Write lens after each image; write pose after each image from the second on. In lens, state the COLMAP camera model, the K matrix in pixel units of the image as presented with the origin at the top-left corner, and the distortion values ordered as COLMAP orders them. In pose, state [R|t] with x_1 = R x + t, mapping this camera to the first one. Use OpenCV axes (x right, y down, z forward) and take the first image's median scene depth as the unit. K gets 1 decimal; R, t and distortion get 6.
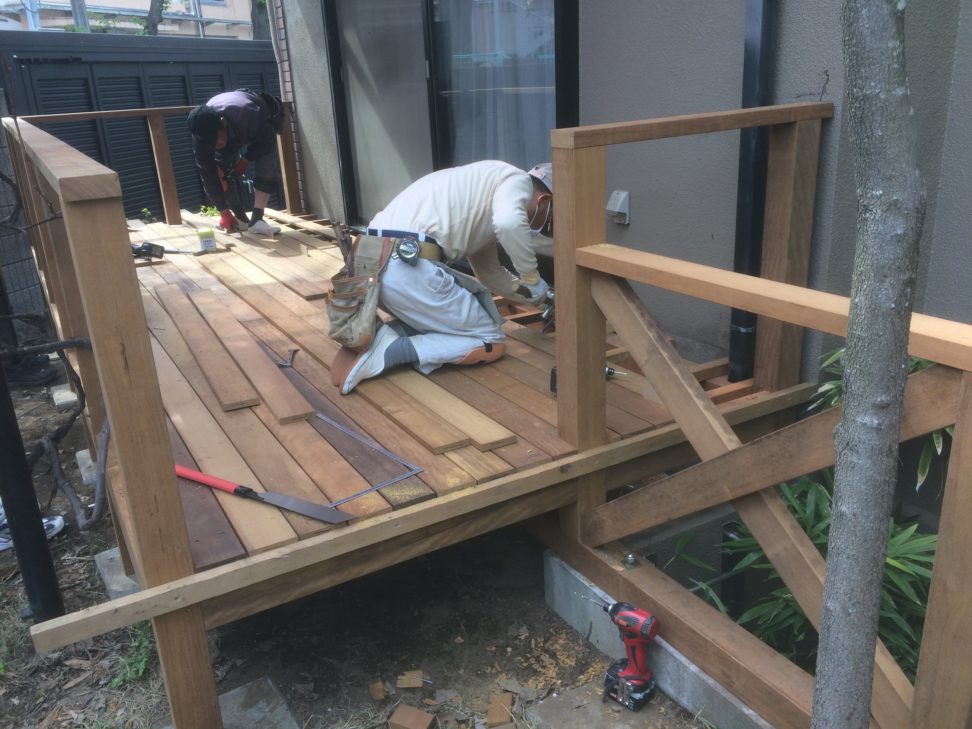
lens RADIAL K [[817.1, 0, 470.6], [0, 817.1, 362.2], [0, 0, 1]] dist [0.093620, -0.125643]
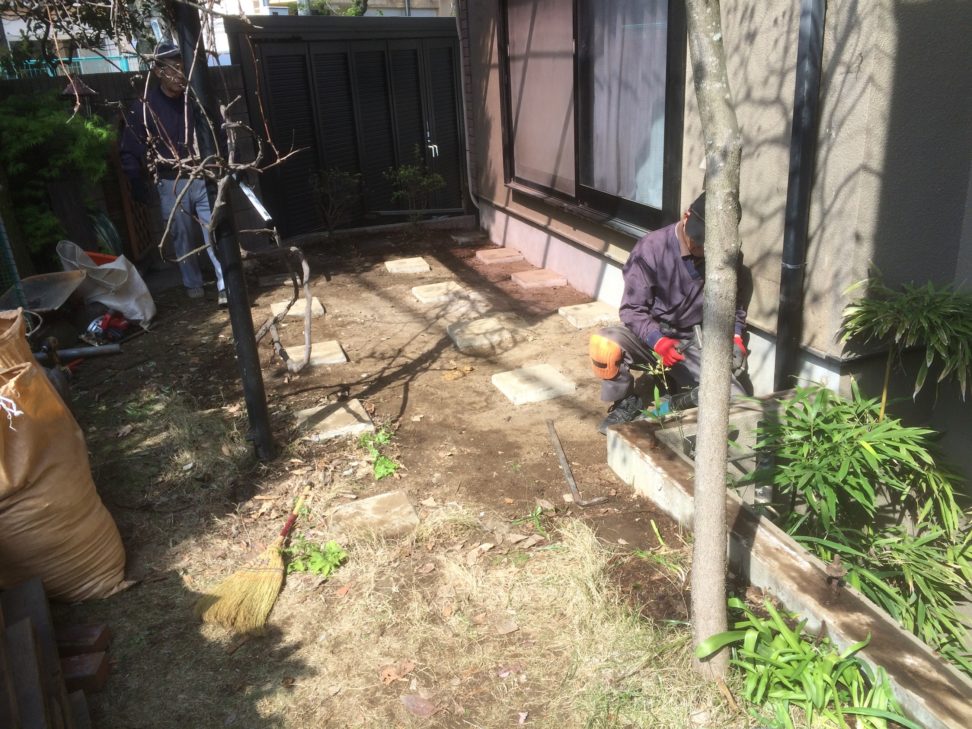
lens RADIAL K [[817.1, 0, 470.6], [0, 817.1, 362.2], [0, 0, 1]] dist [0.093620, -0.125643]
pose [[0.975040, 0.068397, -0.211231, 0.128117], [-0.060369, 0.997196, 0.044230, 0.073563], [0.213664, -0.030374, 0.976435, -0.297298]]
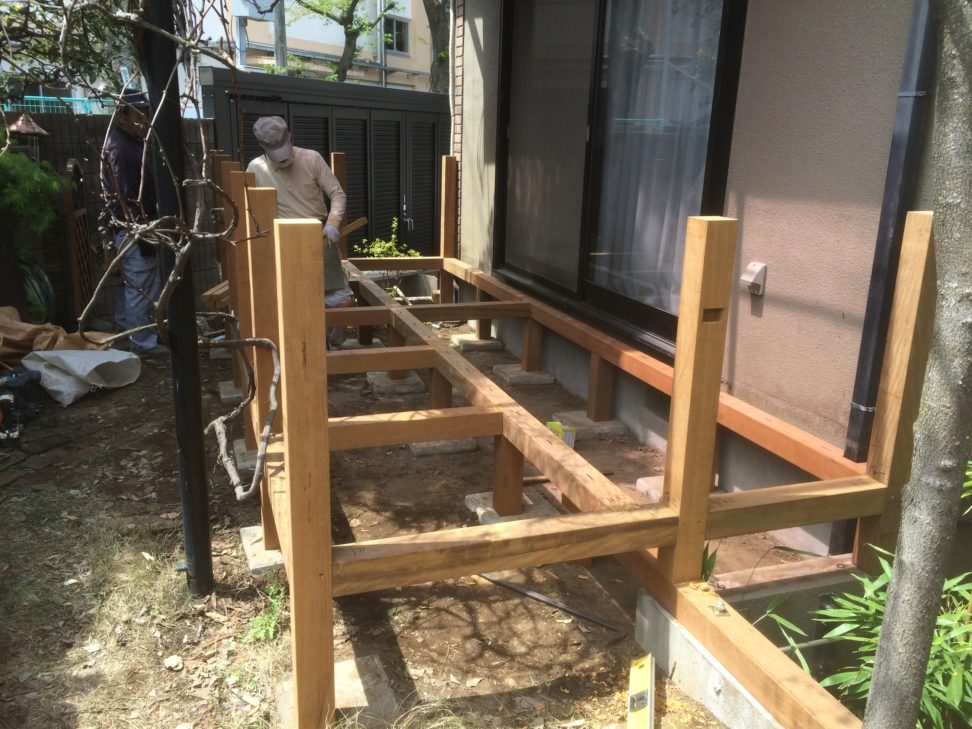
lens RADIAL K [[817.1, 0, 470.6], [0, 817.1, 362.2], [0, 0, 1]] dist [0.093620, -0.125643]
pose [[0.979485, 0.126200, -0.157106, 0.006266], [-0.135329, 0.989599, -0.048789, 0.019175], [0.149314, 0.069049, 0.986376, -0.090574]]
